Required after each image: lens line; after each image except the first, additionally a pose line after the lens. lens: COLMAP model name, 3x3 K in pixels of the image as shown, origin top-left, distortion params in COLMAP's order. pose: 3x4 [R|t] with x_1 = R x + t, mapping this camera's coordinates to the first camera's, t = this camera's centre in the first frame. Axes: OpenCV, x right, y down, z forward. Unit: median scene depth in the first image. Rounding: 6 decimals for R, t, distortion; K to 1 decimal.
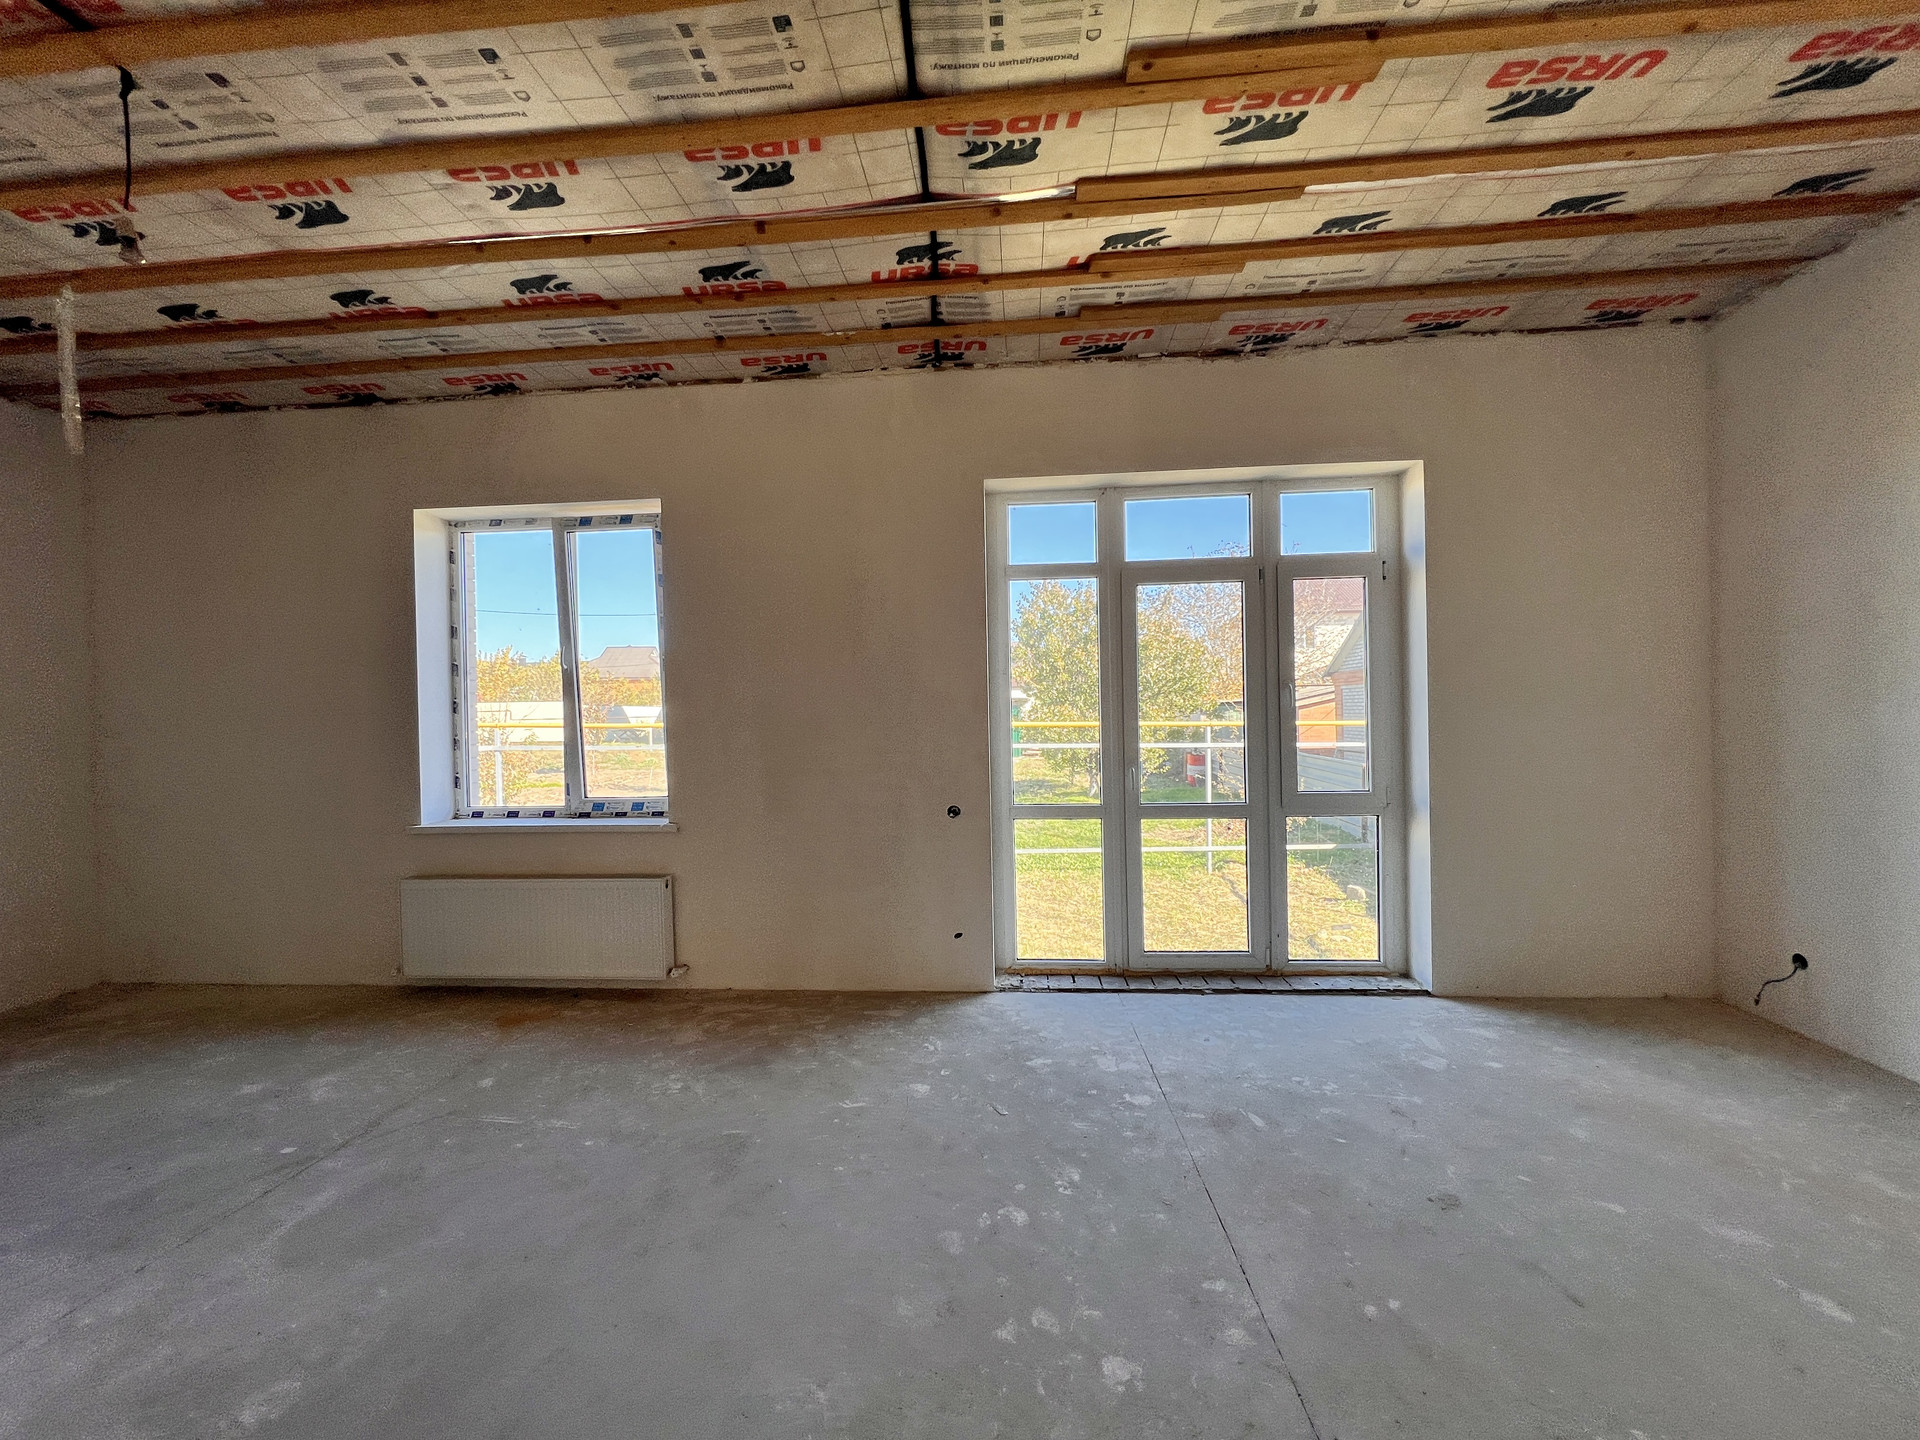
lens RADIAL K [[770.7, 0, 961.8], [0, 770.7, 713.8], [0, 0, 1]] dist [-0.001859, 0.000444]
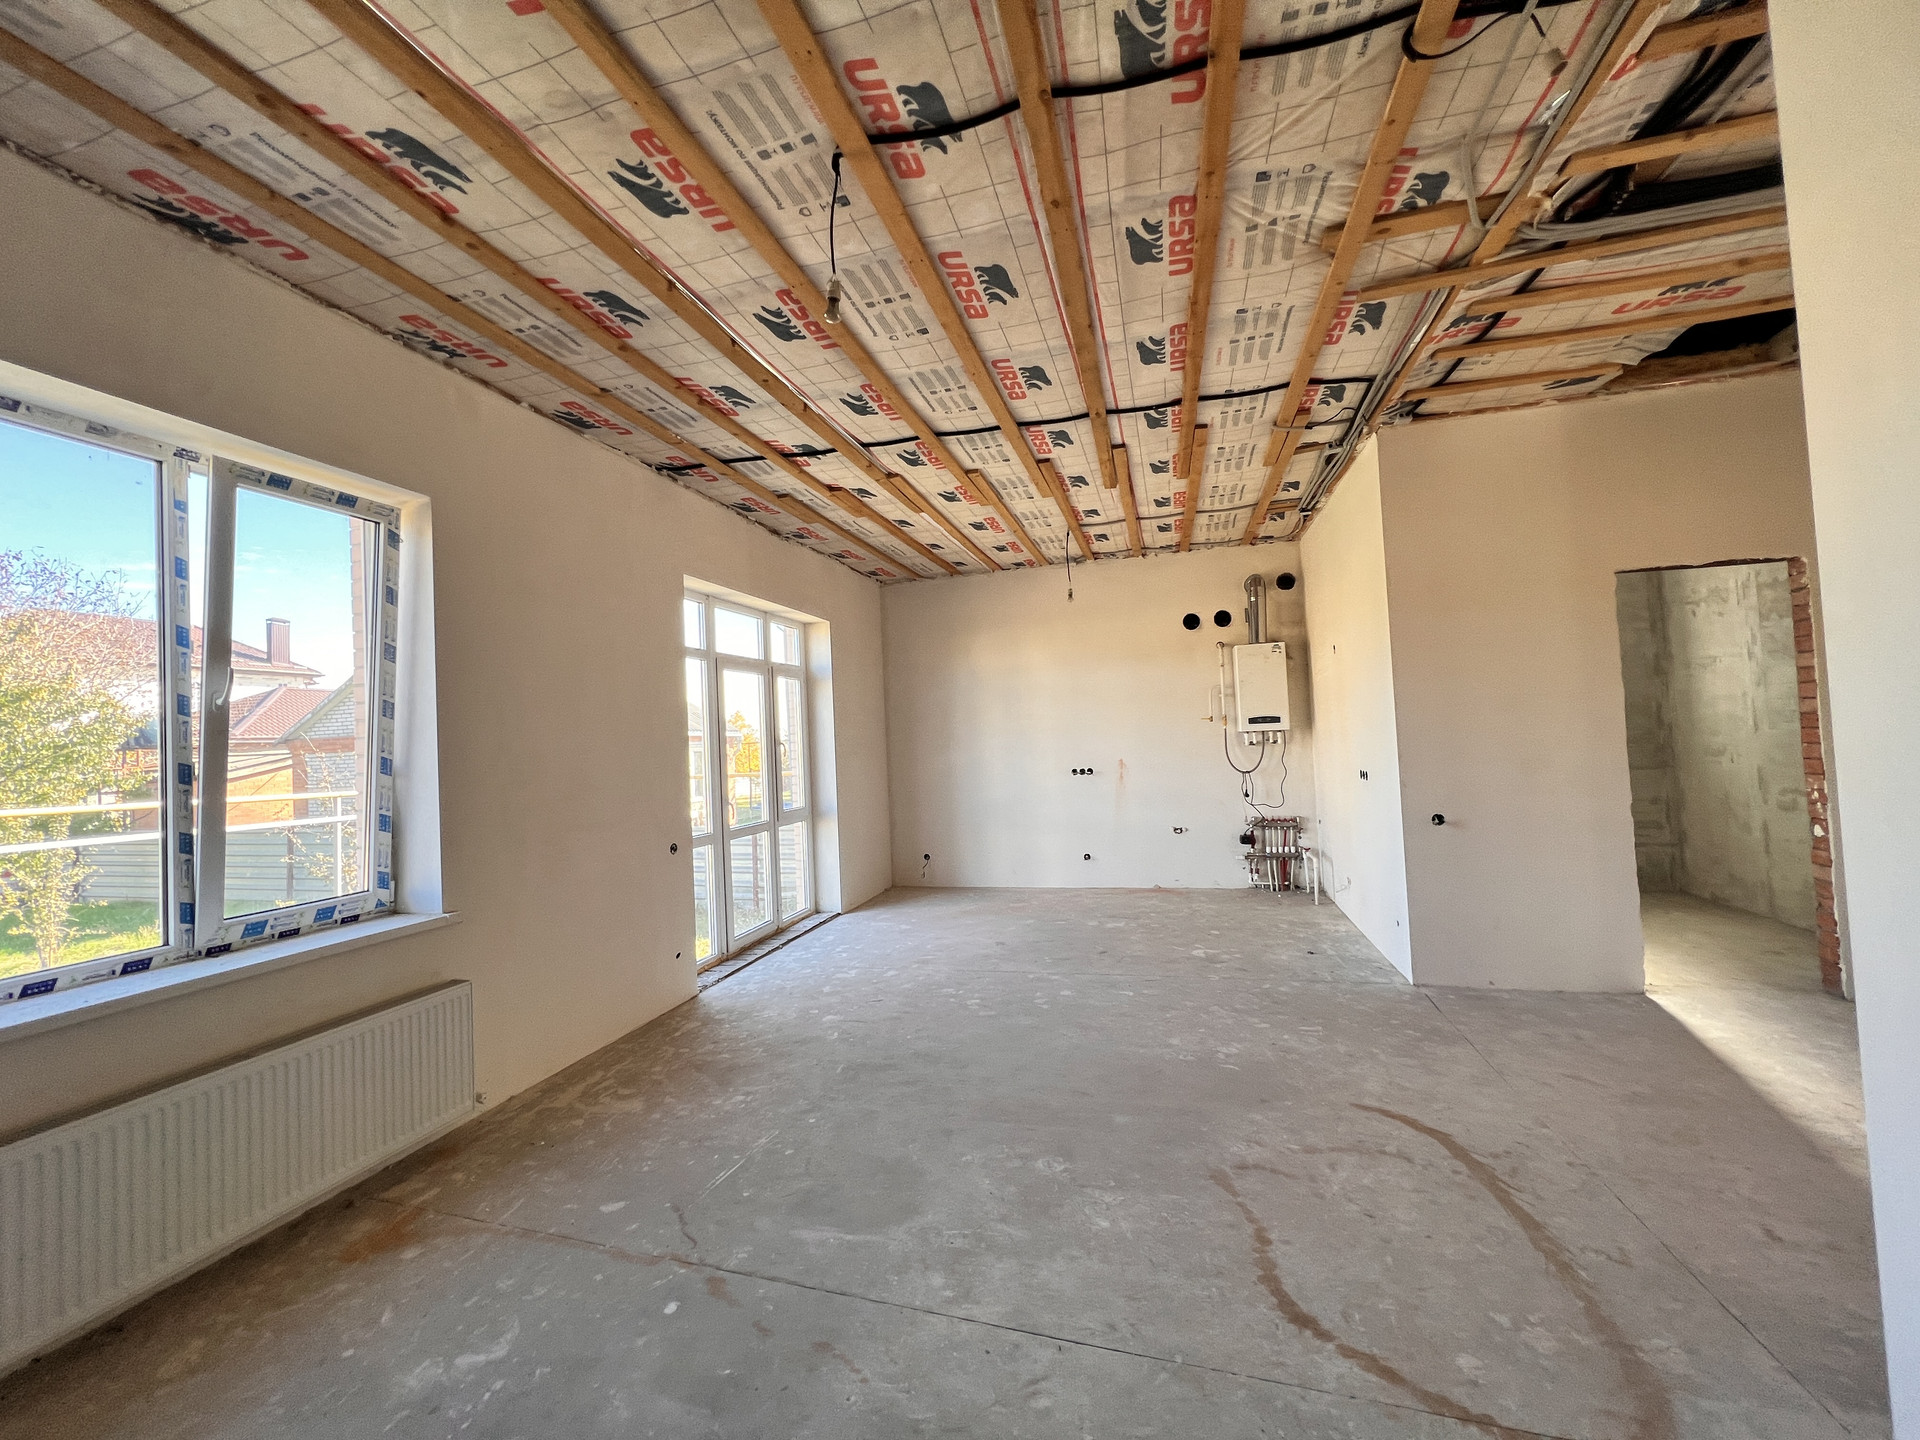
lens RADIAL K [[770.7, 0, 956.8], [0, 770.7, 712.2], [0, 0, 1]] dist [-0.001859, 0.000444]
pose [[0.185826, 0.050056, 0.981307, -1.213590], [0.044756, 0.997234, -0.059344, 0.010533], [-0.981563, 0.054947, 0.183071, 0.395476]]
